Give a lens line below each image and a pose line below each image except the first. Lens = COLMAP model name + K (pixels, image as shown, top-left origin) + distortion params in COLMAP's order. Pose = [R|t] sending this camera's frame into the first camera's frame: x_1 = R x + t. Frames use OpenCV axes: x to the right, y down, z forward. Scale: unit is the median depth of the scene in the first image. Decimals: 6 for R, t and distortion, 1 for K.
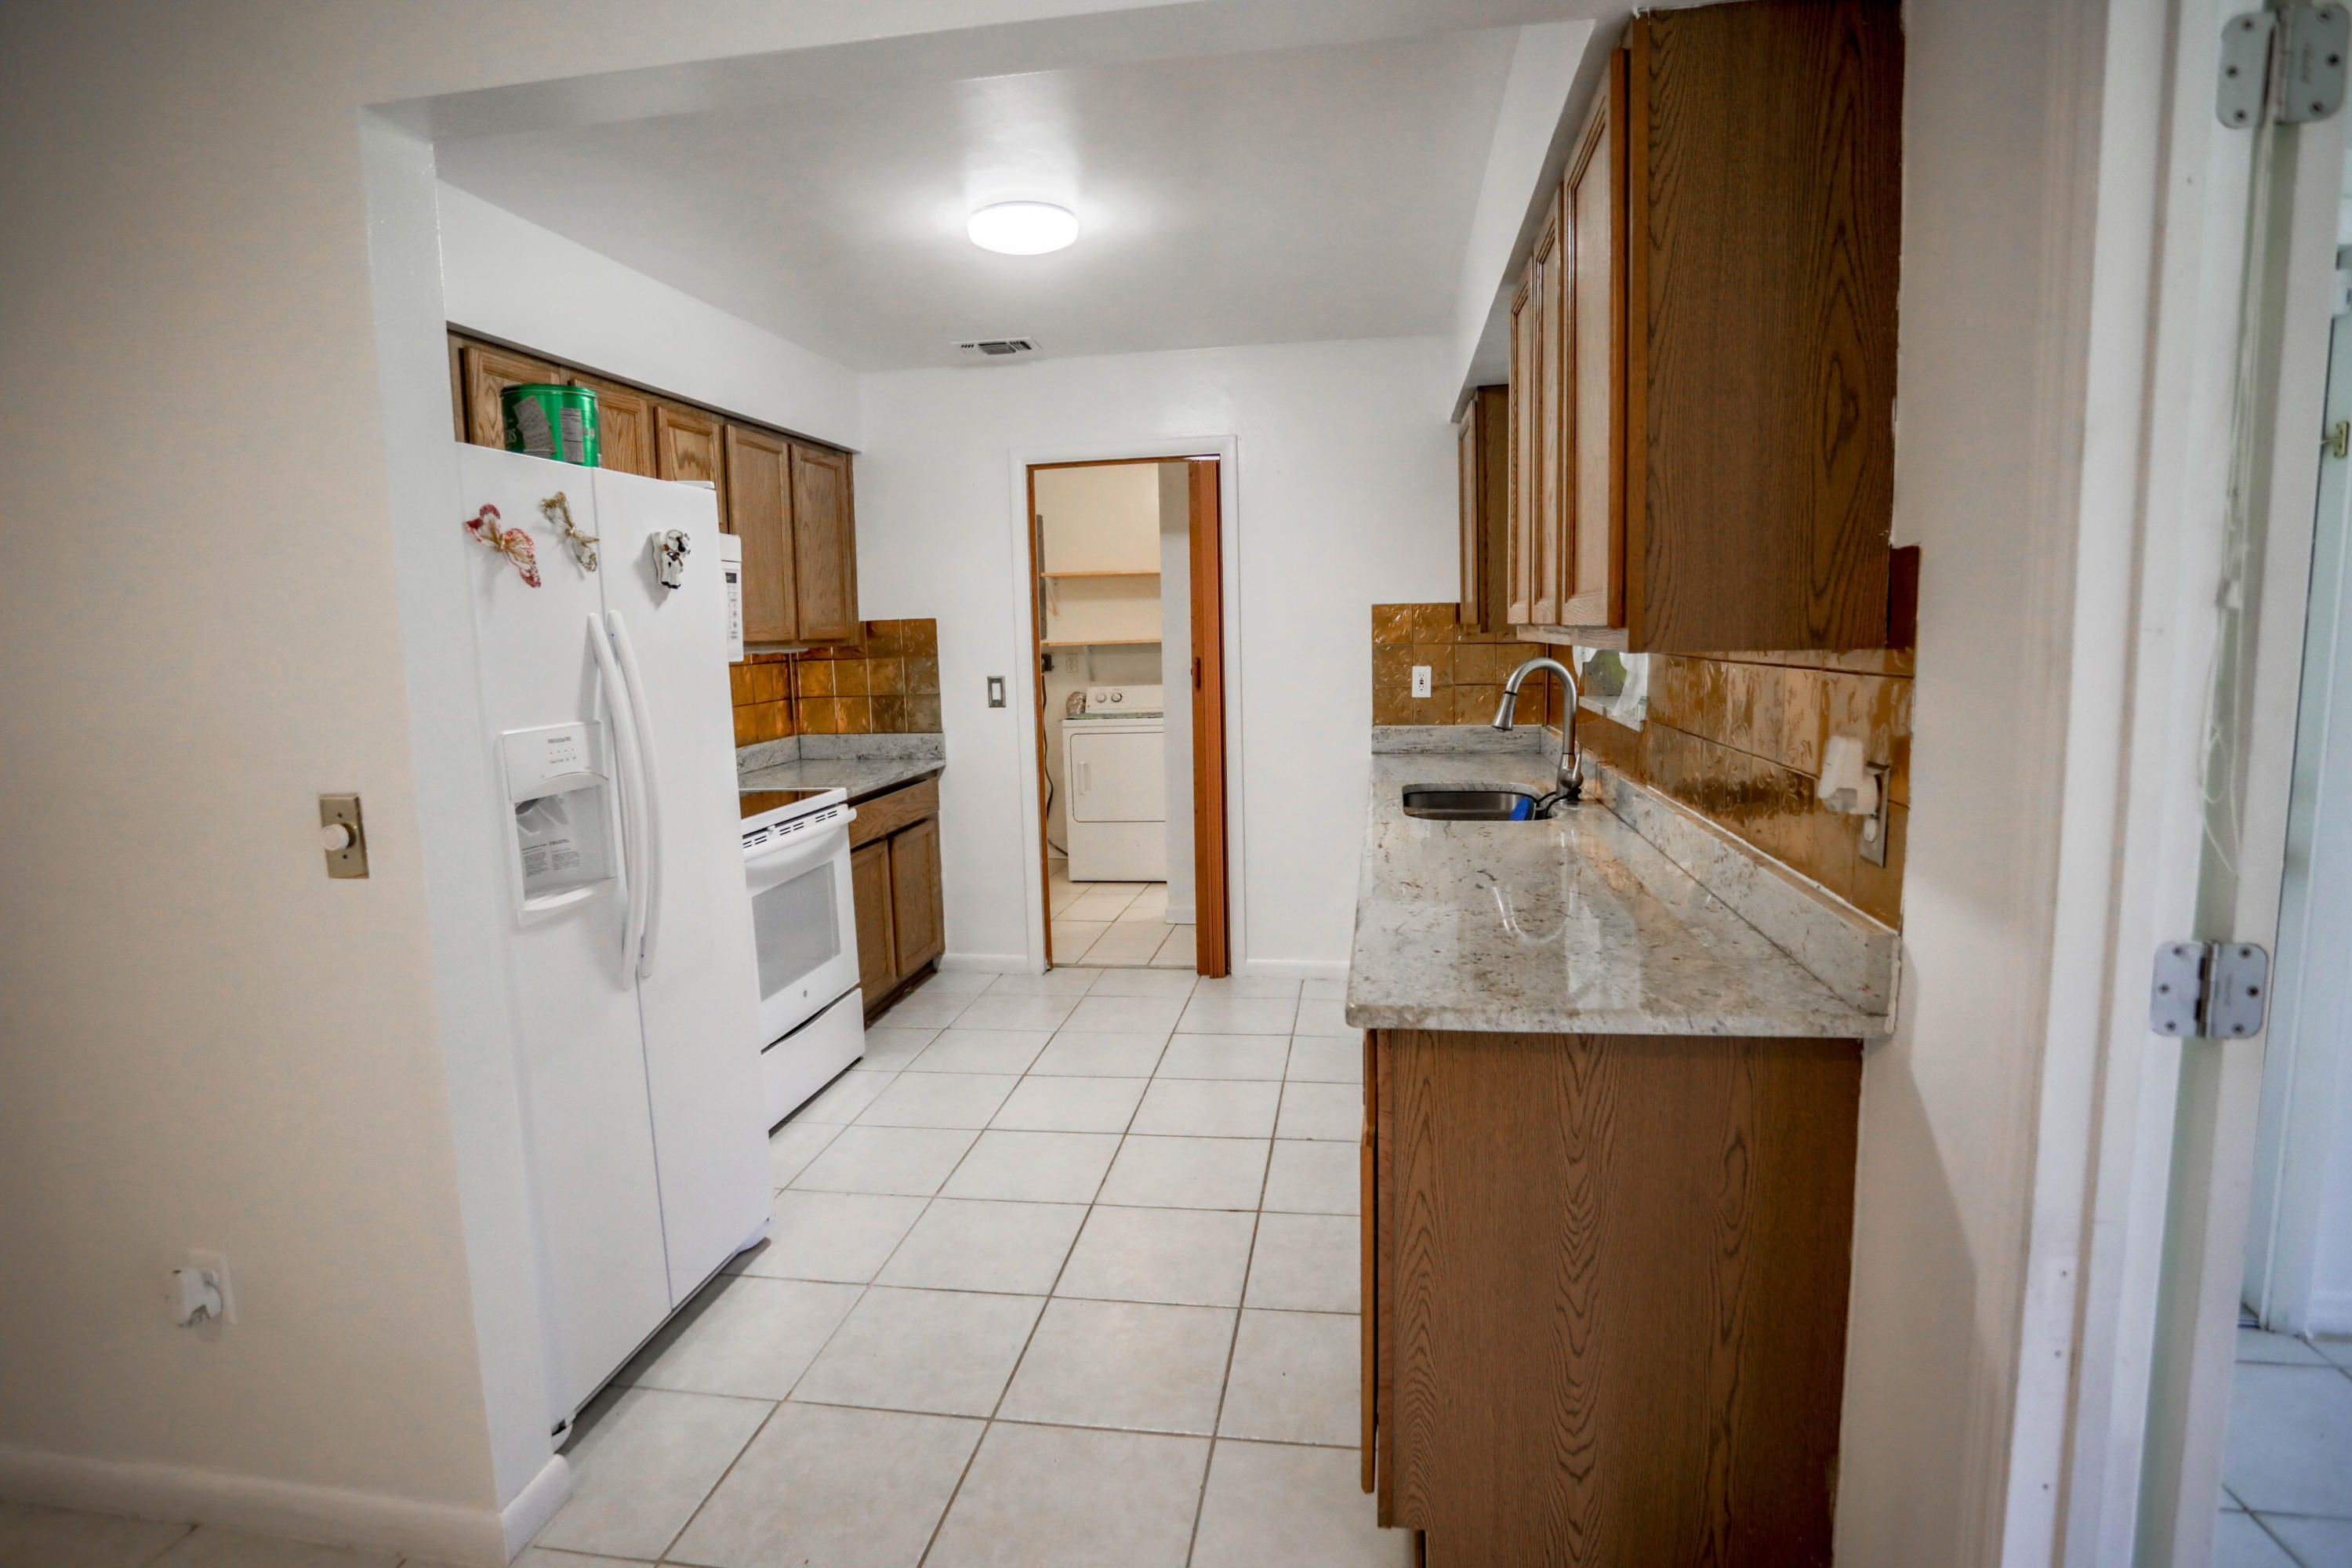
lens RADIAL K [[1205.4, 0, 1171.4], [0, 1205.4, 793.8], [0, 0, 1]] dist [-0.081205, 0.037203]
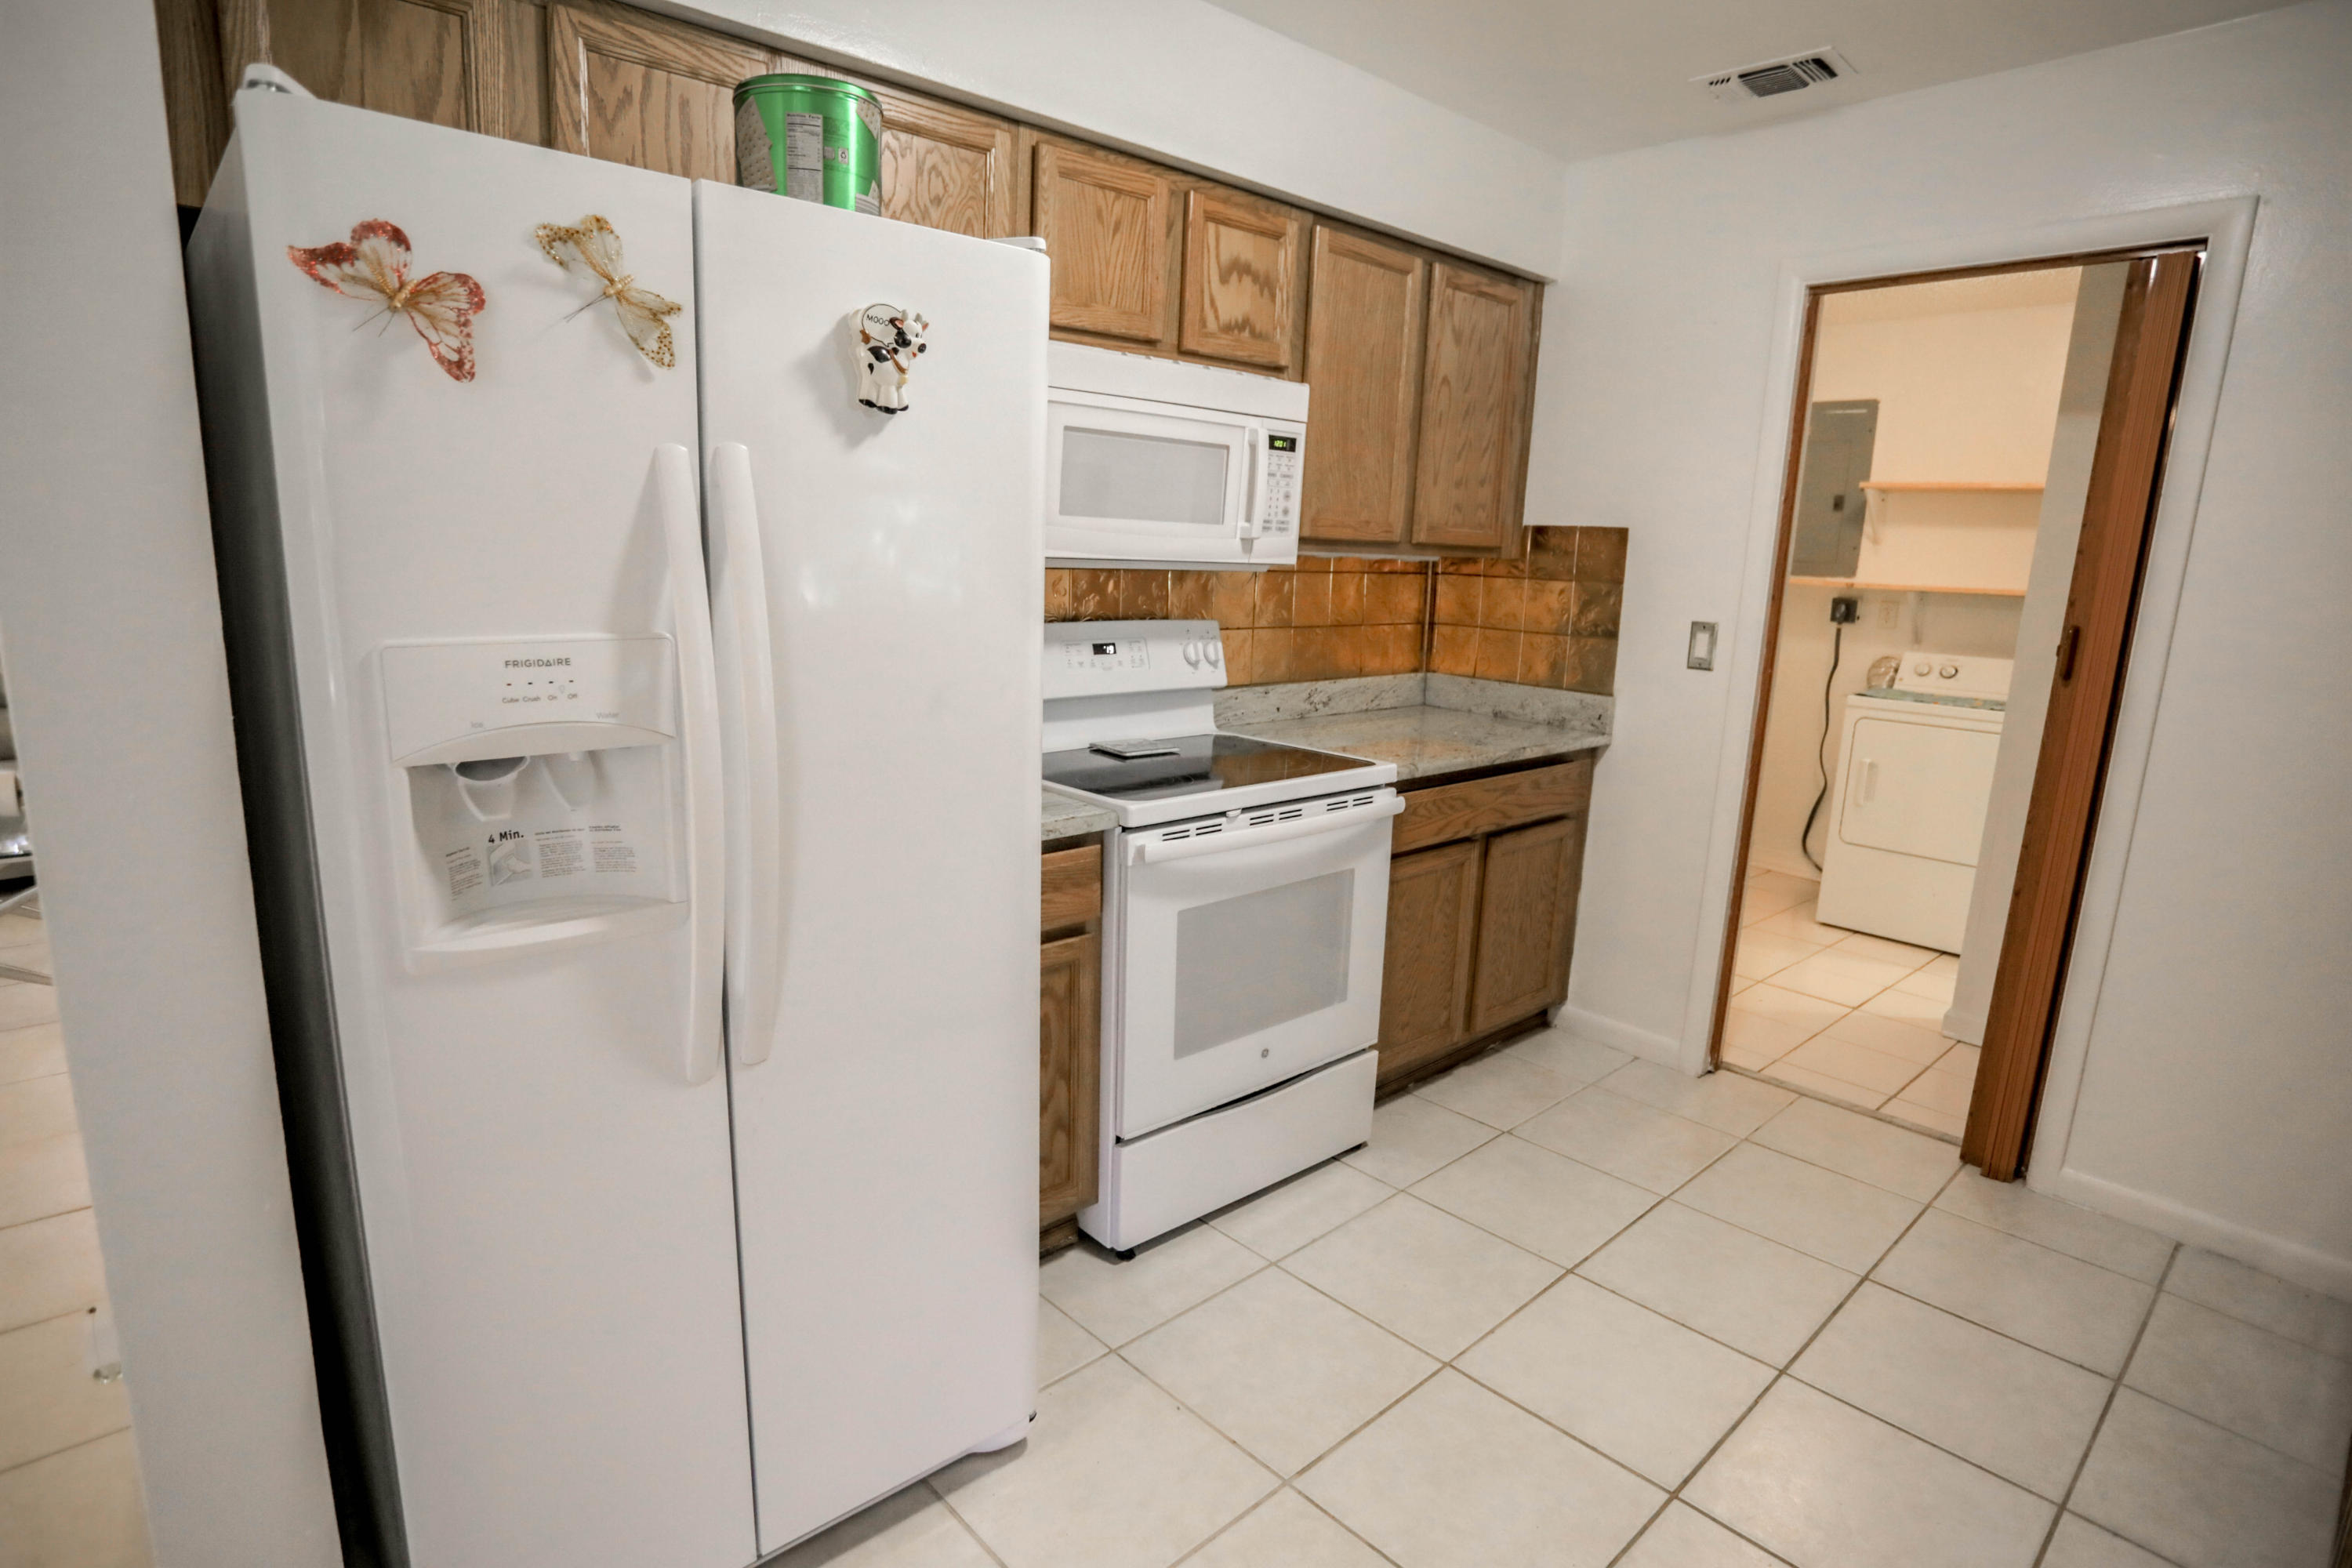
lens RADIAL K [[1205.4, 0, 1171.4], [0, 1205.4, 793.8], [0, 0, 1]] dist [-0.081205, 0.037203]
pose [[0.780915, 0.179373, -0.598328, 0.034089], [-0.139567, 0.983771, 0.112767, -0.043732], [0.608845, -0.004555, 0.793276, 0.357419]]
